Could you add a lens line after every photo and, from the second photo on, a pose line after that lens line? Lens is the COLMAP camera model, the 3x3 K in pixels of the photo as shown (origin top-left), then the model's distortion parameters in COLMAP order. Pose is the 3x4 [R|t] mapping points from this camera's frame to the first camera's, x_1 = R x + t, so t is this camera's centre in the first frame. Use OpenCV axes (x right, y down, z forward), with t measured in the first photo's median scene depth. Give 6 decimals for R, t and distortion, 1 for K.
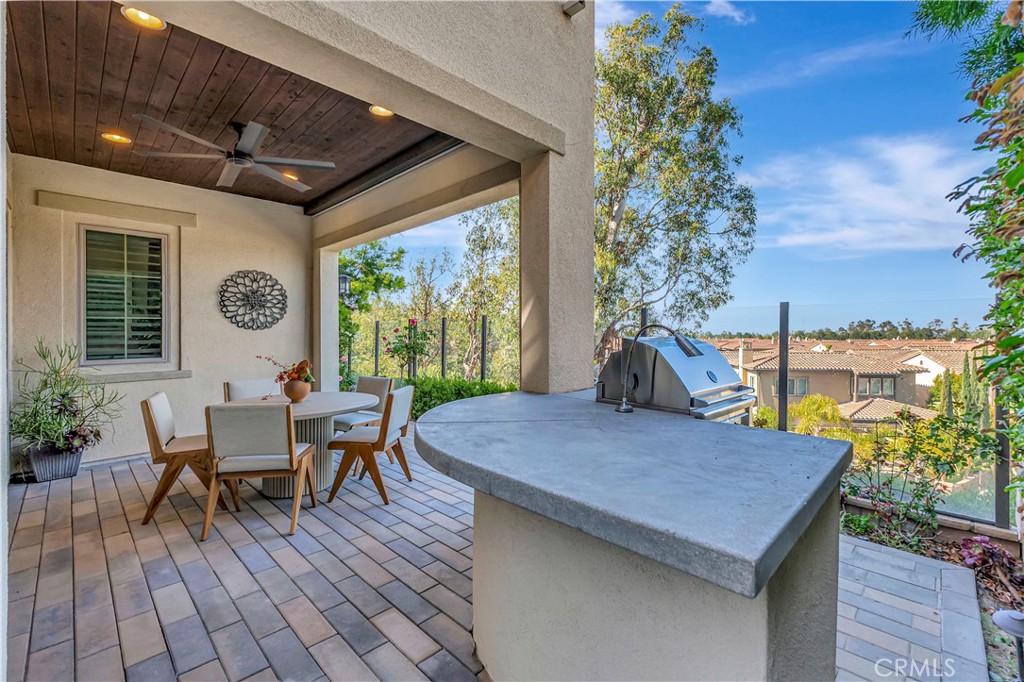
lens RADIAL K [[433.7, 0, 516.5], [0, 433.7, 336.7], [0, 0, 1]] dist [0.006052, 0.000888]
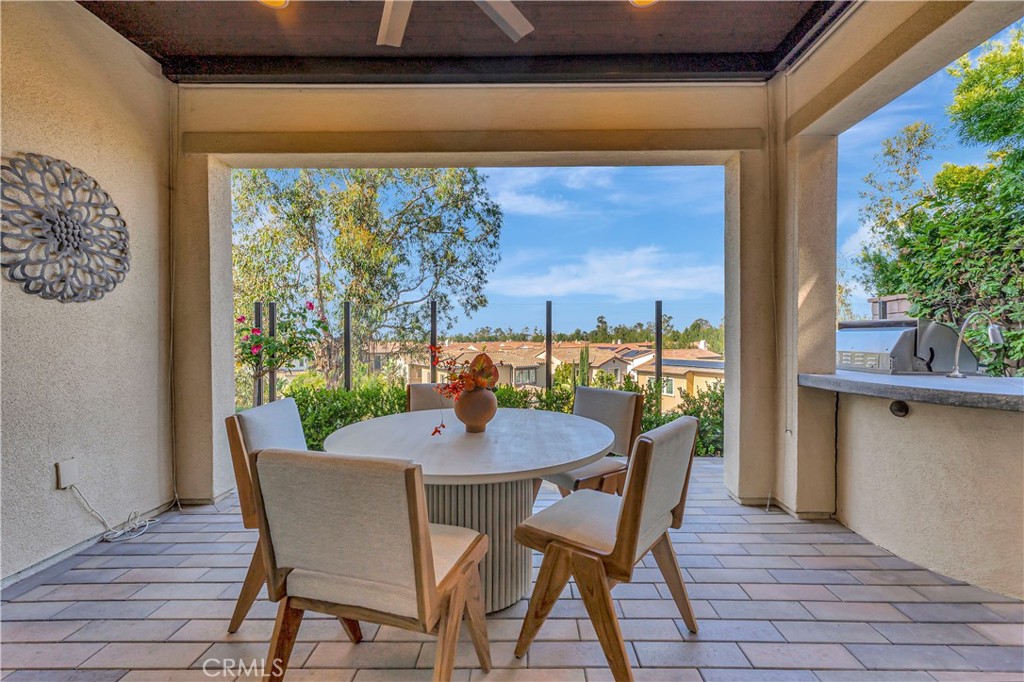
lens RADIAL K [[433.7, 0, 526.8], [0, 433.7, 340.1], [0, 0, 1]] dist [0.006052, 0.000888]
pose [[0.718865, -0.004088, 0.695137, -0.560853], [0.004559, 0.999989, 0.001166, 0.022854], [-0.695134, 0.002330, 0.718876, 0.368552]]
